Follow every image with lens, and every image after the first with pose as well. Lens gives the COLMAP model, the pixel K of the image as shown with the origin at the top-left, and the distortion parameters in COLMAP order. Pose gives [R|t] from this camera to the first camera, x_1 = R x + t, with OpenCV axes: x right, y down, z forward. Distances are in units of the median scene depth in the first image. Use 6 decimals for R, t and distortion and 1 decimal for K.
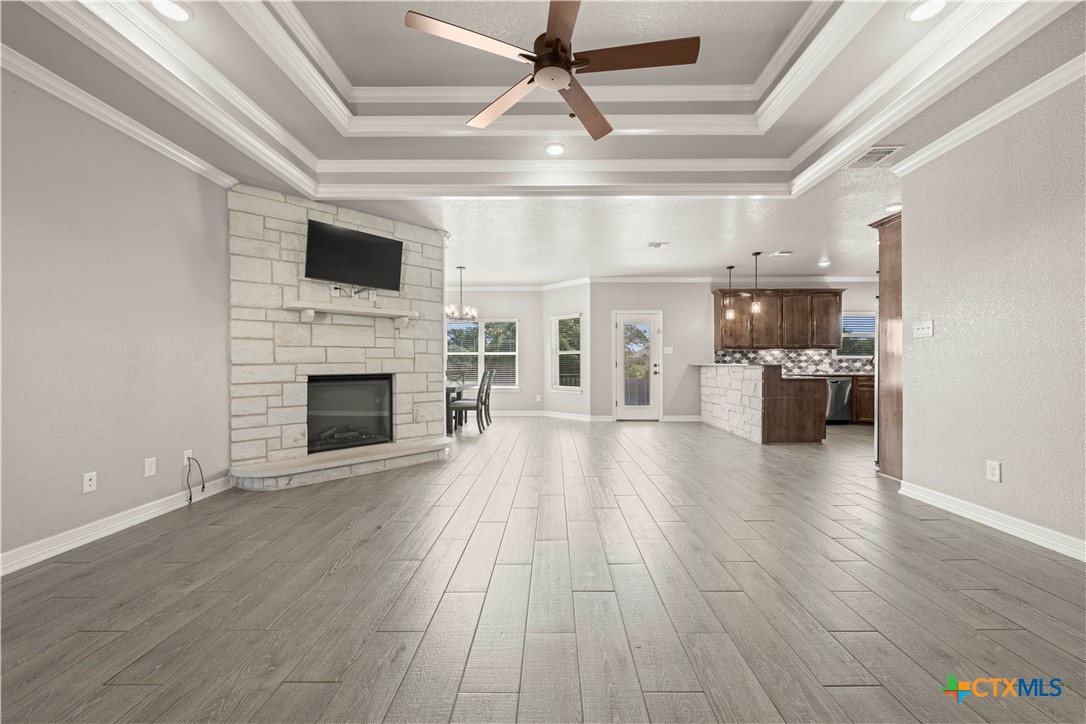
lens RADIAL K [[429.9, 0, 552.2], [0, 429.9, 364.6], [0, 0, 1]] dist [0.000902, 0.000445]
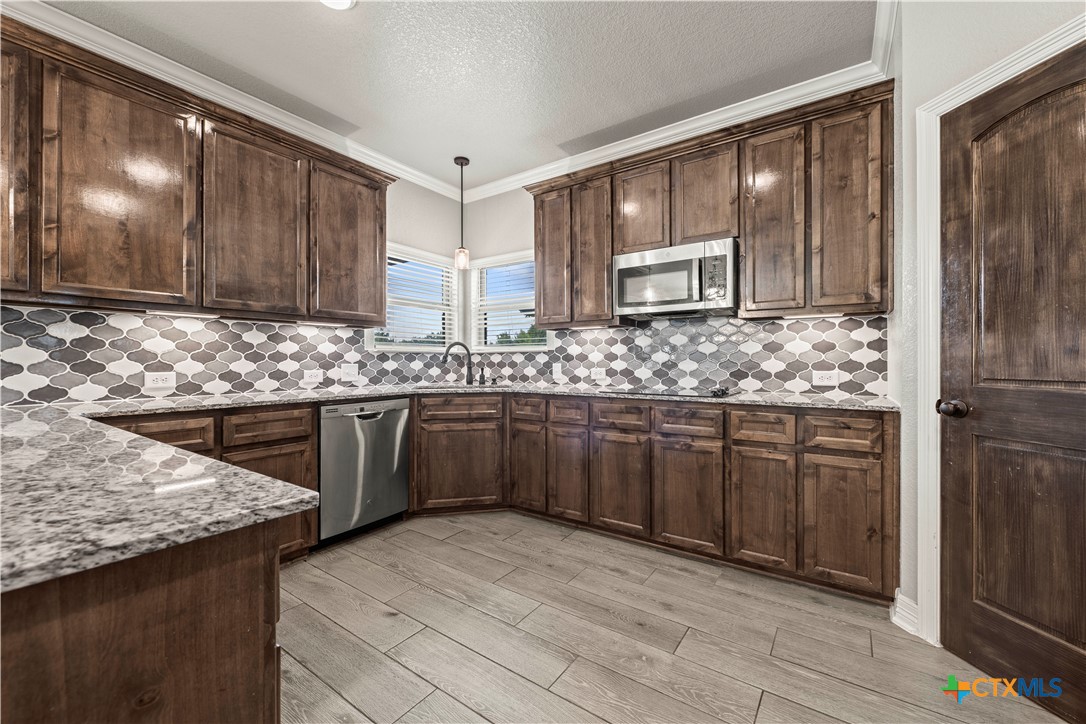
lens RADIAL K [[429.9, 0, 552.2], [0, 429.9, 364.6], [0, 0, 1]] dist [0.000902, 0.000445]
pose [[0.563481, -0.003095, 0.826123, 0.416983], [-0.002900, 0.999979, 0.005724, -0.004181], [-0.826124, -0.005621, 0.563461, 0.627237]]
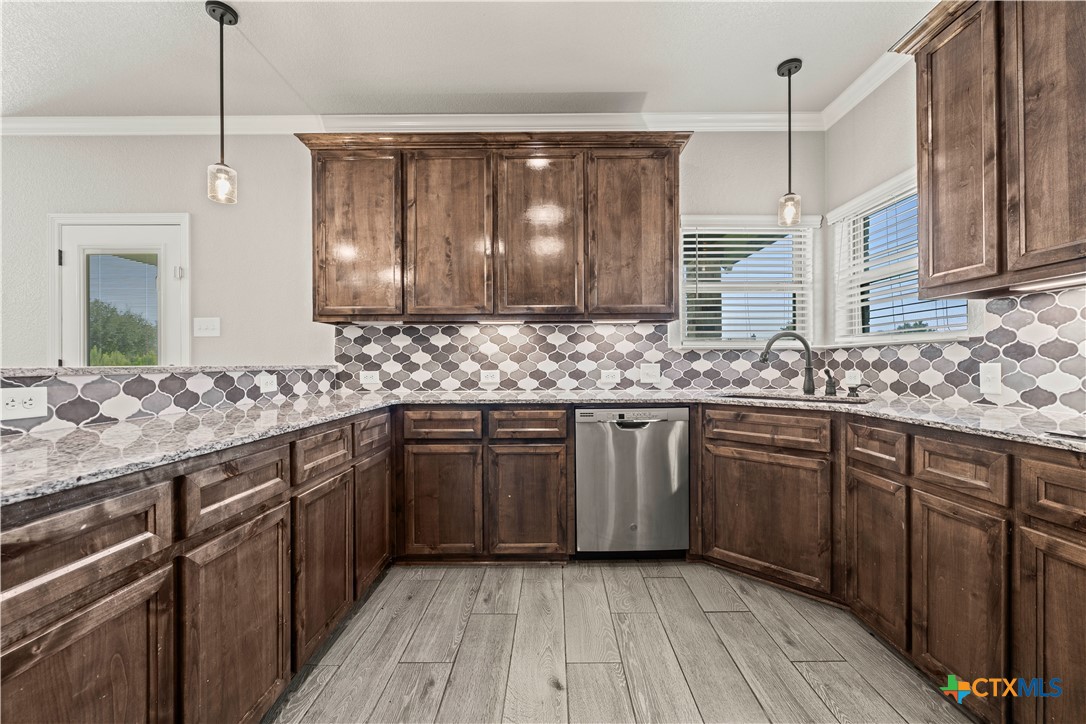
lens RADIAL K [[429.9, 0, 552.2], [0, 429.9, 364.6], [0, 0, 1]] dist [0.000902, 0.000445]
pose [[0.999996, -0.001132, -0.002539, 0.558375], [0.001151, 0.999971, 0.007465, -0.003979], [0.002531, -0.007468, 0.999969, 0.648750]]
